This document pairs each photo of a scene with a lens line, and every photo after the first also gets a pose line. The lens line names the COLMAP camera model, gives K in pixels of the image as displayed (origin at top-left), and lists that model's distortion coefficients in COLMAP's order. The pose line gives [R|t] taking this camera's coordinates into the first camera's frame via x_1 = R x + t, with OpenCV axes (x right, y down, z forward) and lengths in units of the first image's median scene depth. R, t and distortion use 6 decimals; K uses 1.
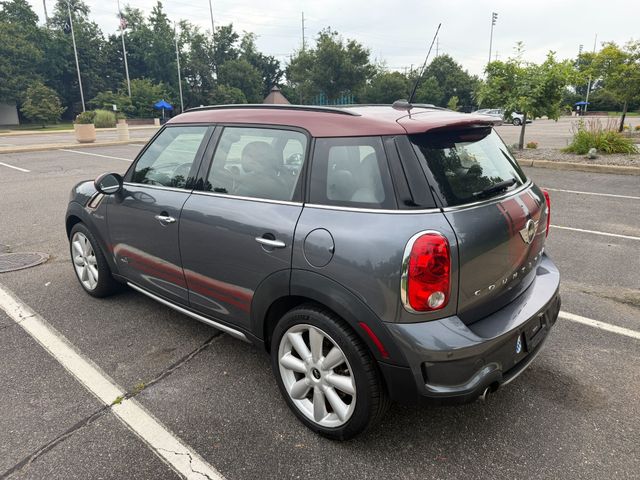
lens RADIAL K [[464.4, 0, 320.0], [0, 464.4, 240.0], [0, 0, 1]] dist [0.010906, -0.008805]
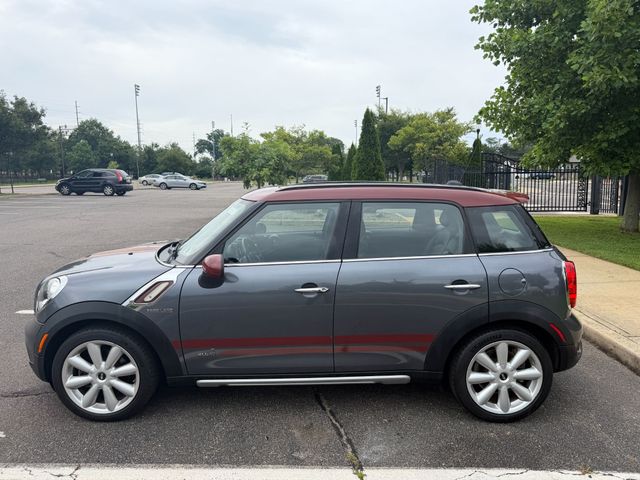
lens RADIAL K [[464.4, 0, 320.0], [0, 464.4, 240.0], [0, 0, 1]] dist [0.010906, -0.008805]
pose [[0.731665, -0.085521, 0.676278, -0.743667], [0.173646, 0.982753, -0.063591, -0.066056], [-0.659176, 0.163960, 0.733896, 0.159850]]
